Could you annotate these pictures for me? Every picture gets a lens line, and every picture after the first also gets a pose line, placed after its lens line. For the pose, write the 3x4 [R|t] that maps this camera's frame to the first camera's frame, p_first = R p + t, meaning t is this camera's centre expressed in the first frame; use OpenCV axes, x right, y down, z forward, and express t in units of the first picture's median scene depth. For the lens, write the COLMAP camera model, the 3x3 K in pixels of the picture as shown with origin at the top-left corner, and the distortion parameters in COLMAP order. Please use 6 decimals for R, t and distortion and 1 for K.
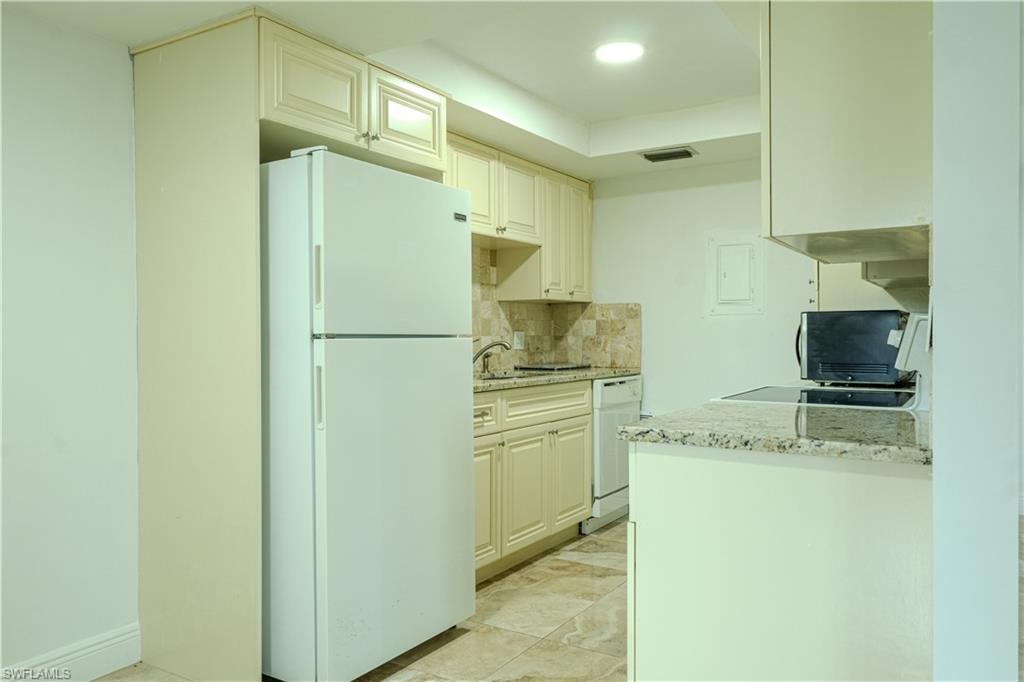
lens RADIAL K [[757.4, 0, 512.0], [0, 757.4, 341.0], [0, 0, 1]] dist [-0.007195, 0.029918]
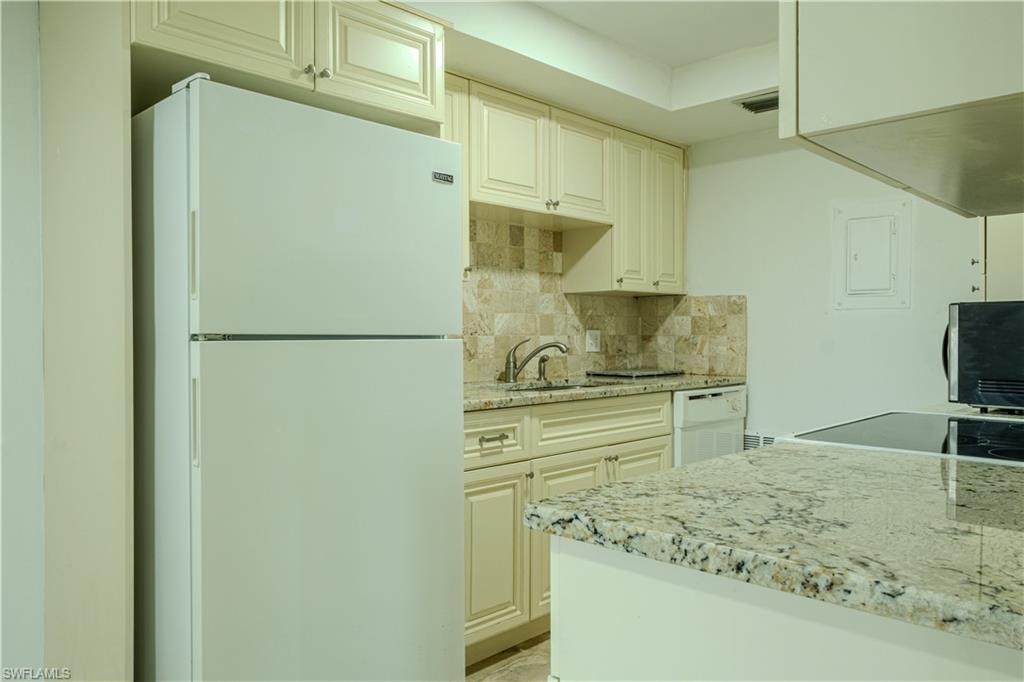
lens RADIAL K [[757.4, 0, 512.0], [0, 757.4, 341.0], [0, 0, 1]] dist [-0.007195, 0.029918]
pose [[0.979626, 0.005316, -0.200758, 0.126370], [-0.004693, 0.999983, 0.003582, -0.004631], [0.200773, -0.002567, 0.979634, 0.239314]]
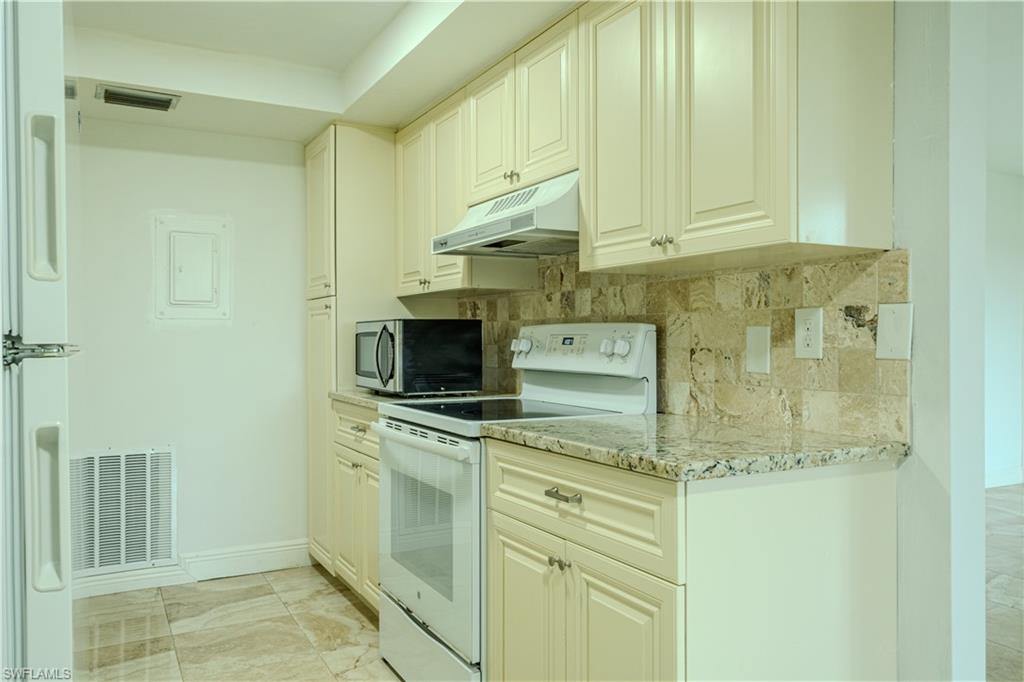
lens RADIAL K [[757.4, 0, 512.0], [0, 757.4, 341.0], [0, 0, 1]] dist [-0.007195, 0.029918]
pose [[0.489281, 0.002644, 0.872122, -0.322706], [0.007146, 0.999950, -0.007041, -0.004305], [-0.872097, 0.009677, 0.489238, 0.407949]]
